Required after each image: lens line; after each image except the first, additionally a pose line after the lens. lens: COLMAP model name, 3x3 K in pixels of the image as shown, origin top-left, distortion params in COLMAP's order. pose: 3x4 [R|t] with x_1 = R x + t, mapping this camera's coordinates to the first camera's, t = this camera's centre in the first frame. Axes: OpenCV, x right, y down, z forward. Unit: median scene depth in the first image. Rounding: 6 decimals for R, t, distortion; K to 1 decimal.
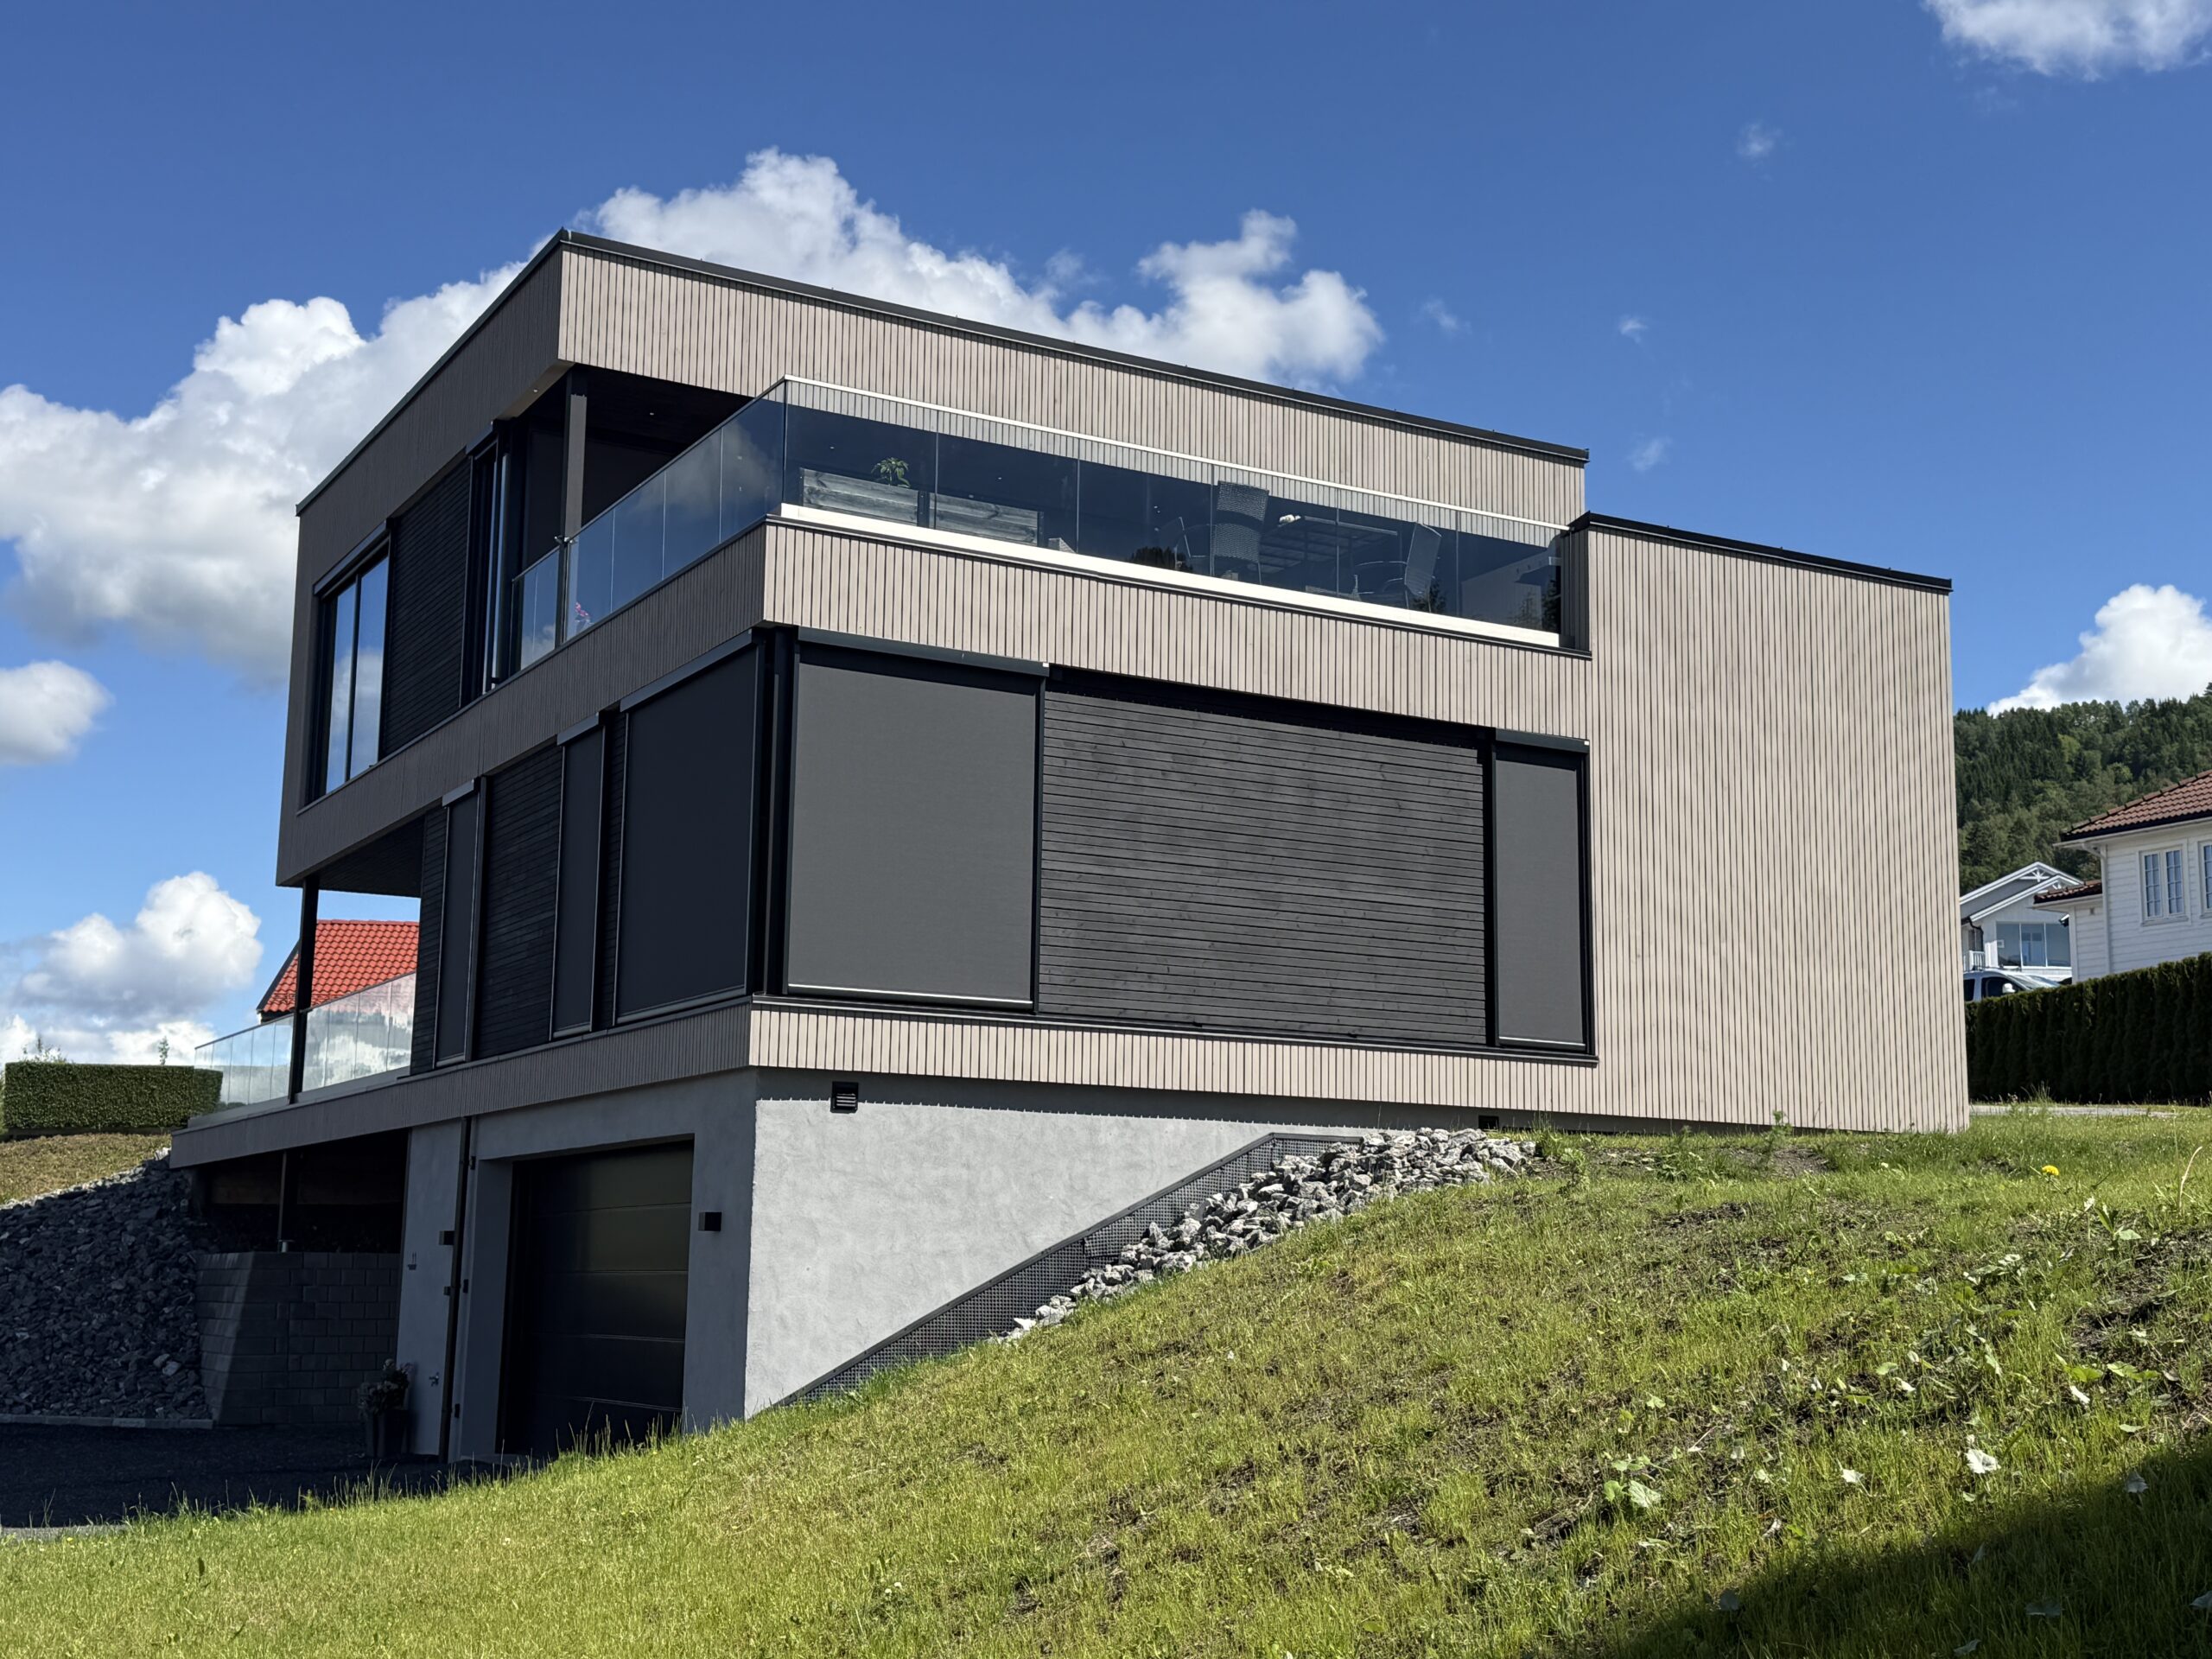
lens RADIAL K [[2581.4, 0, 1106.0], [0, 2581.4, 829.5], [0, 0, 1]] dist [0.322282, -0.636995]
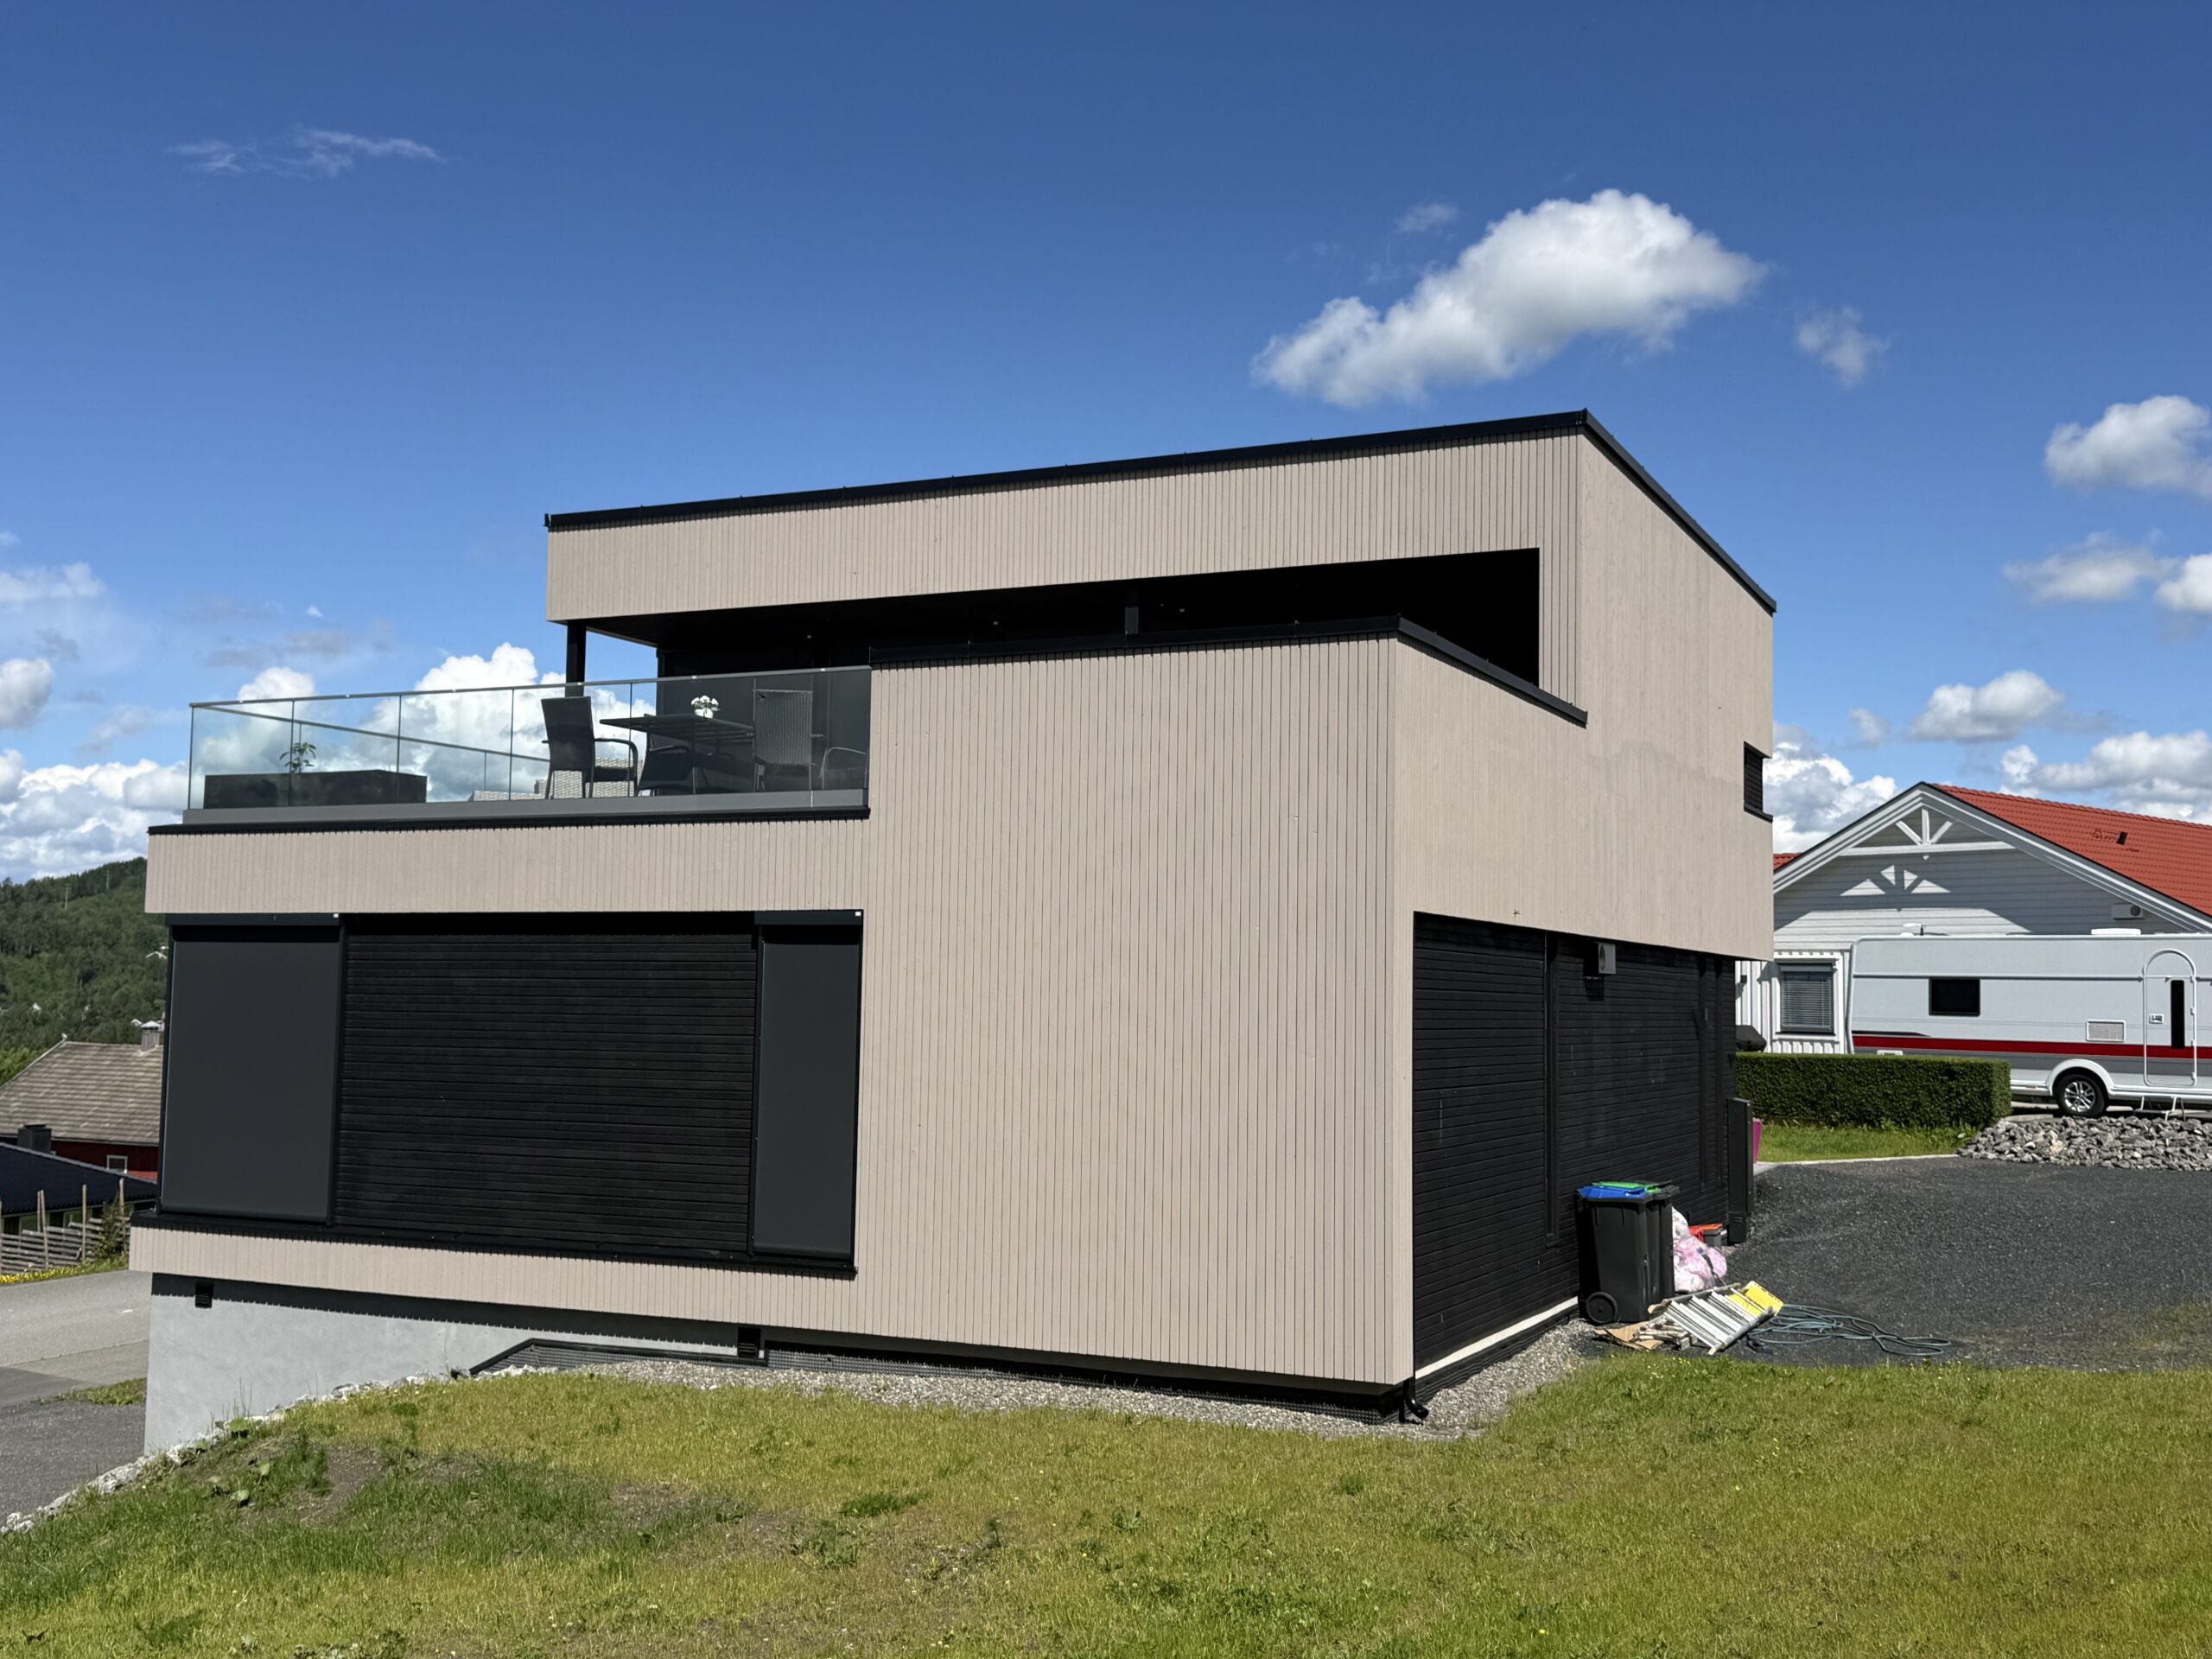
lens RADIAL K [[2179.6, 0, 1106.0], [0, 2179.6, 829.5], [0, 0, 1]] dist [0.120225, -0.015265]
pose [[0.566676, -0.064914, -0.821380, 0.881163], [0.127822, 0.991749, 0.009806, -0.060468], [0.813966, -0.110547, 0.570297, 0.670269]]
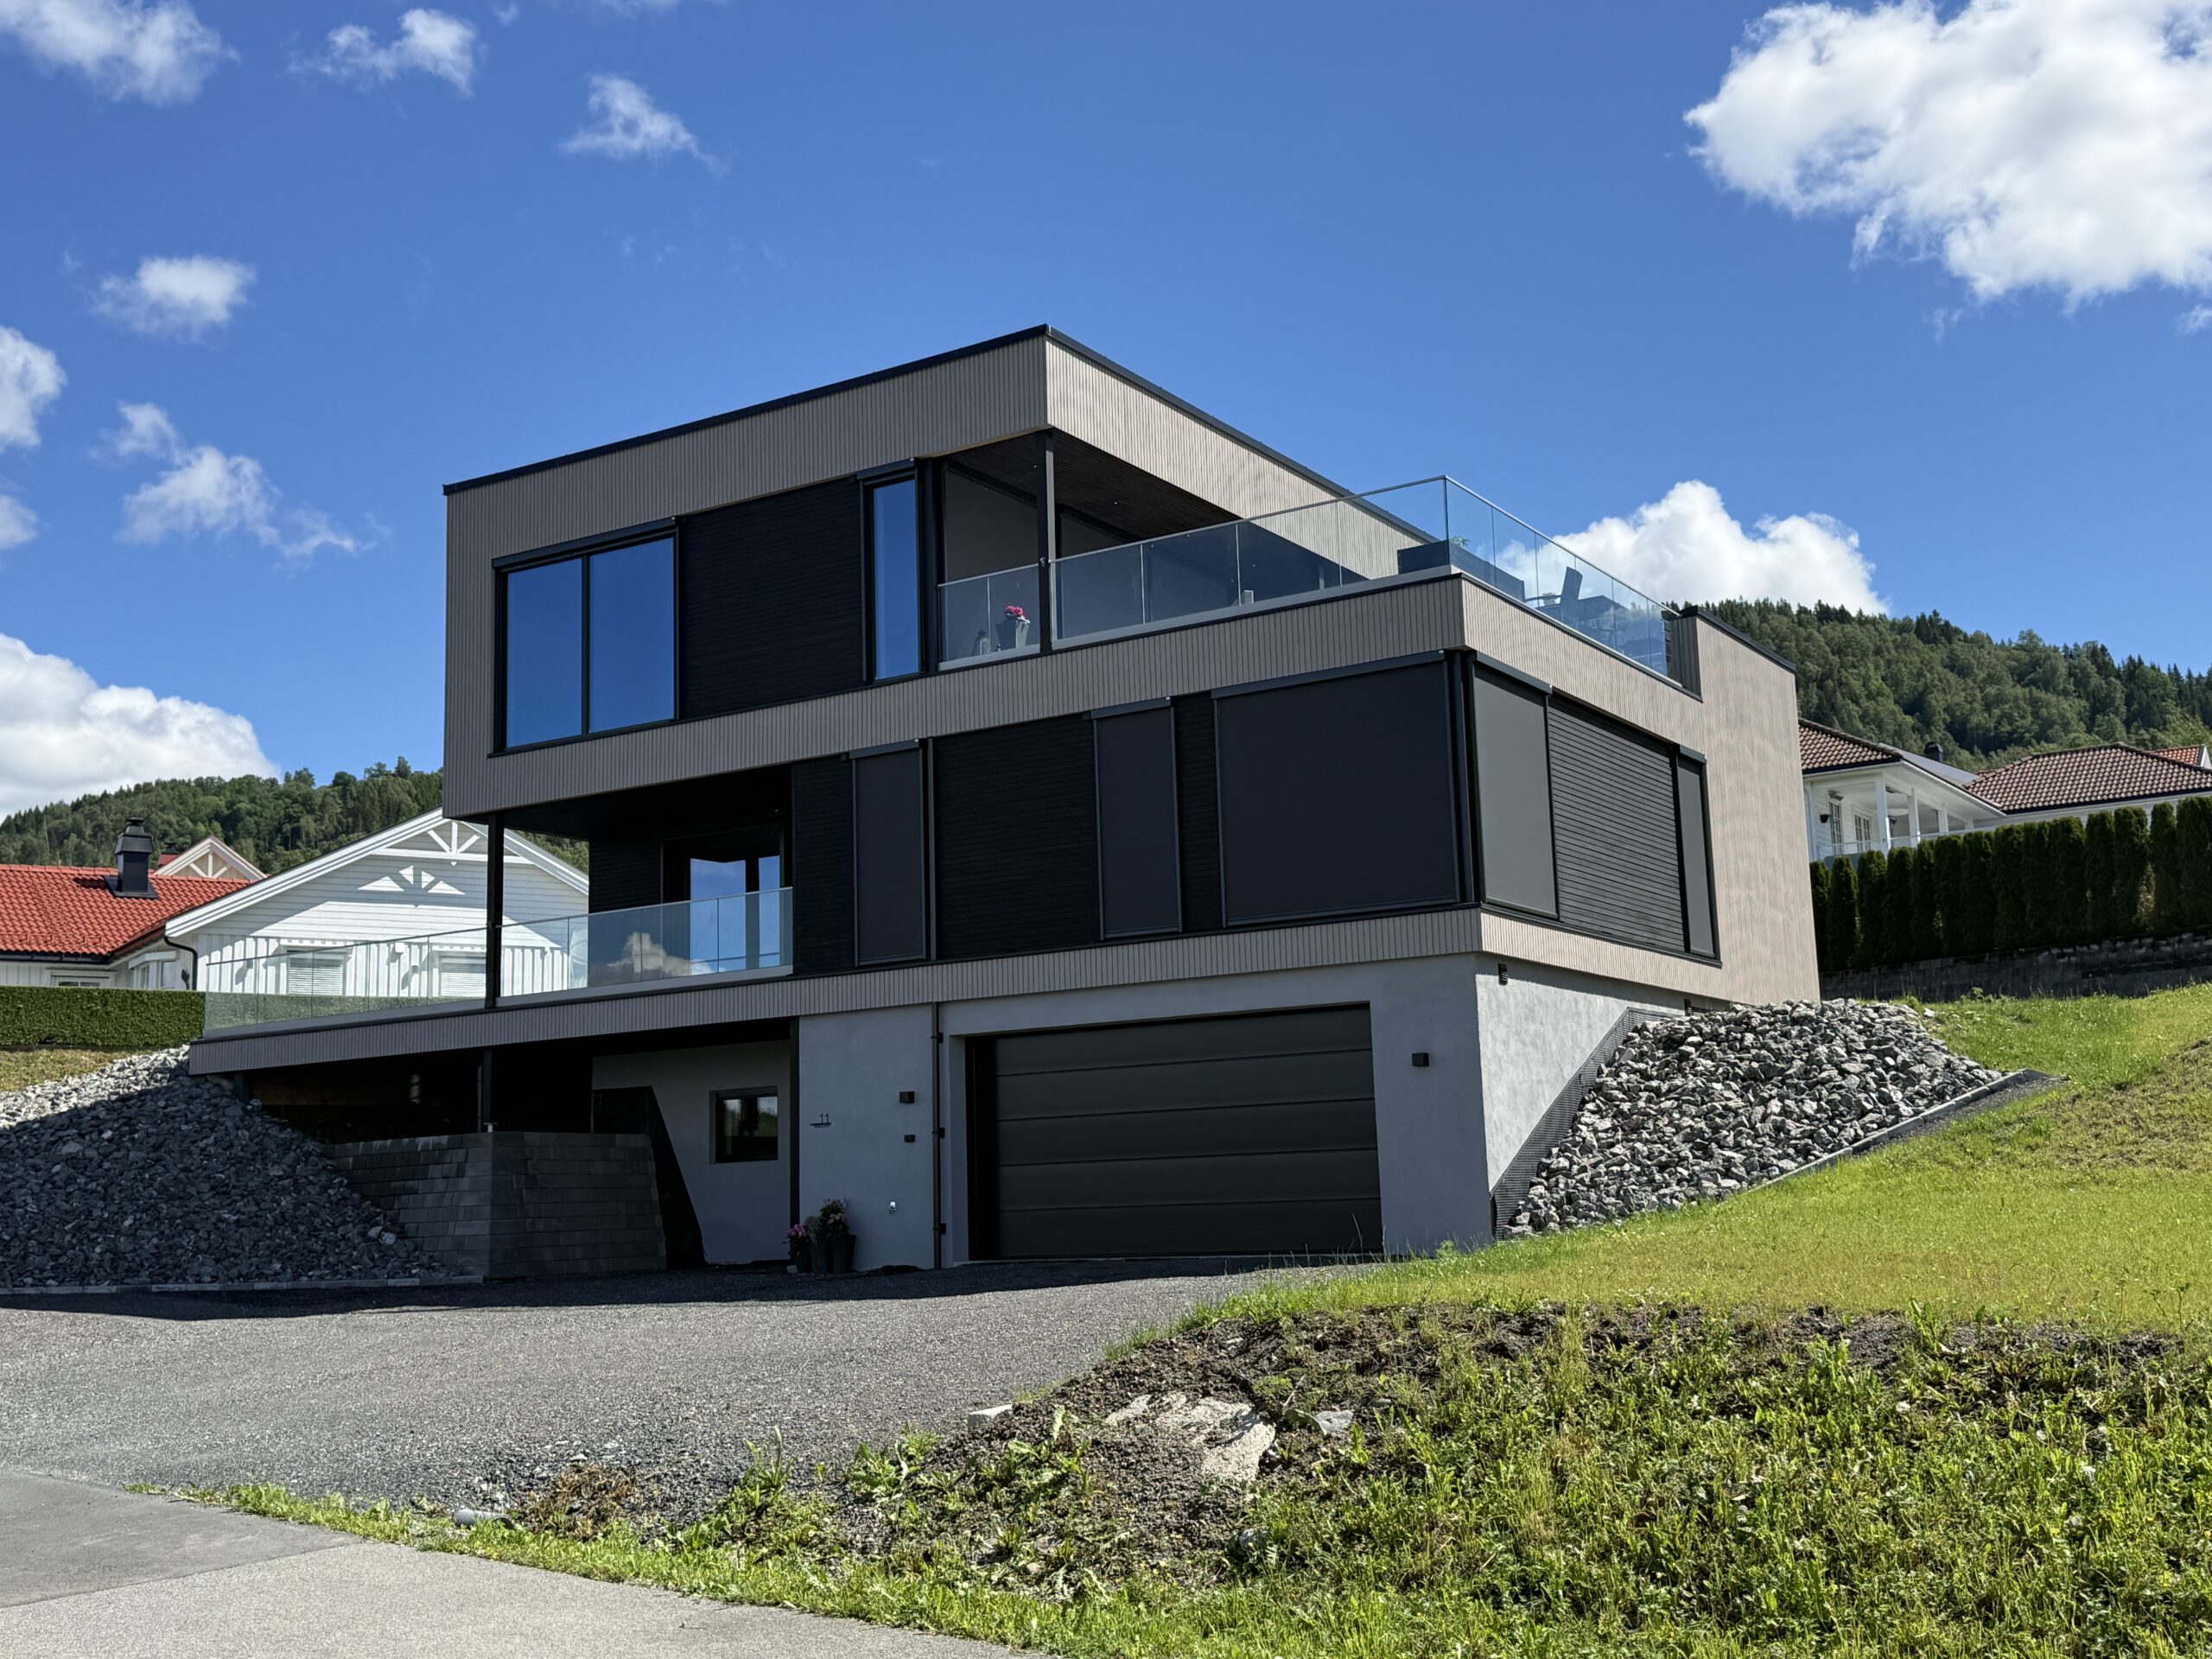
lens RADIAL K [[2396.8, 0, 1106.0], [0, 2396.8, 829.5], [0, 0, 1]] dist [0.124749, 0.007136]
pose [[0.878046, 0.038755, 0.477005, -0.824185], [-0.038174, 0.999211, -0.010914, 0.039089], [-0.477052, -0.008627, 0.878833, -0.075093]]
